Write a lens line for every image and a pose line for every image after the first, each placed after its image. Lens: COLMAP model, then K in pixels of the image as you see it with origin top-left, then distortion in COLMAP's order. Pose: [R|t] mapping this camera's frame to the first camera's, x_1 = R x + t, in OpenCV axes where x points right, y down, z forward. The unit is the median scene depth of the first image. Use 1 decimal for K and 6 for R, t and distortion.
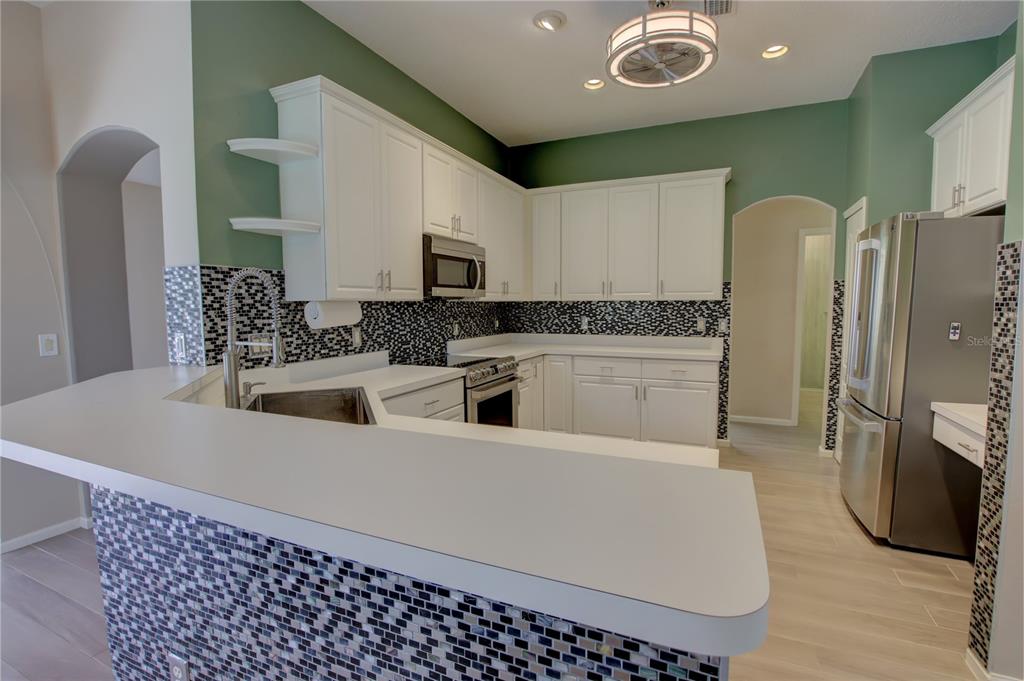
lens RADIAL K [[472.8, 0, 514.3], [0, 472.8, 341.9], [0, 0, 1]] dist [-0.028660, 0.000542]
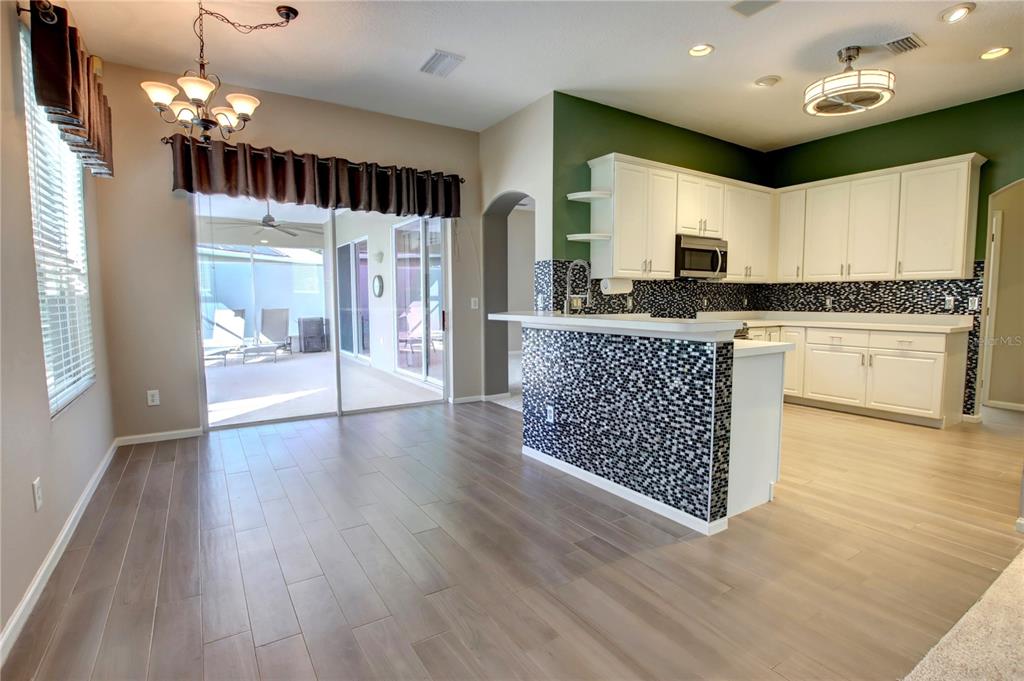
lens RADIAL K [[489.8, 0, 522.1], [0, 489.8, 340.1], [0, 0, 1]] dist [-0.022802, -0.000060]
pose [[0.845289, 0.049648, -0.531997, 0.232826], [-0.046758, 0.998727, 0.018912, 0.097986], [0.532259, 0.008889, 0.846535, -0.564949]]
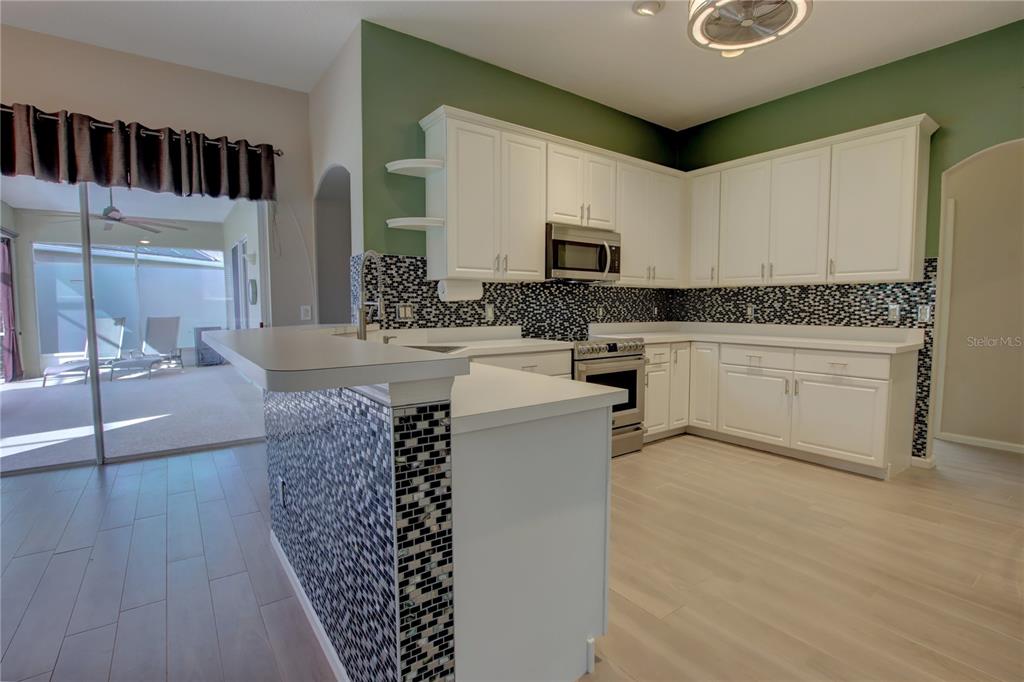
lens RADIAL K [[477.2, 0, 515.9], [0, 477.2, 340.8], [0, 0, 1]] dist [-0.024813, 0.000425]
pose [[0.871817, 0.042249, -0.488007, 0.313957], [-0.045294, 0.998958, 0.005568, 0.051682], [0.487734, 0.017250, 0.872822, -0.033409]]
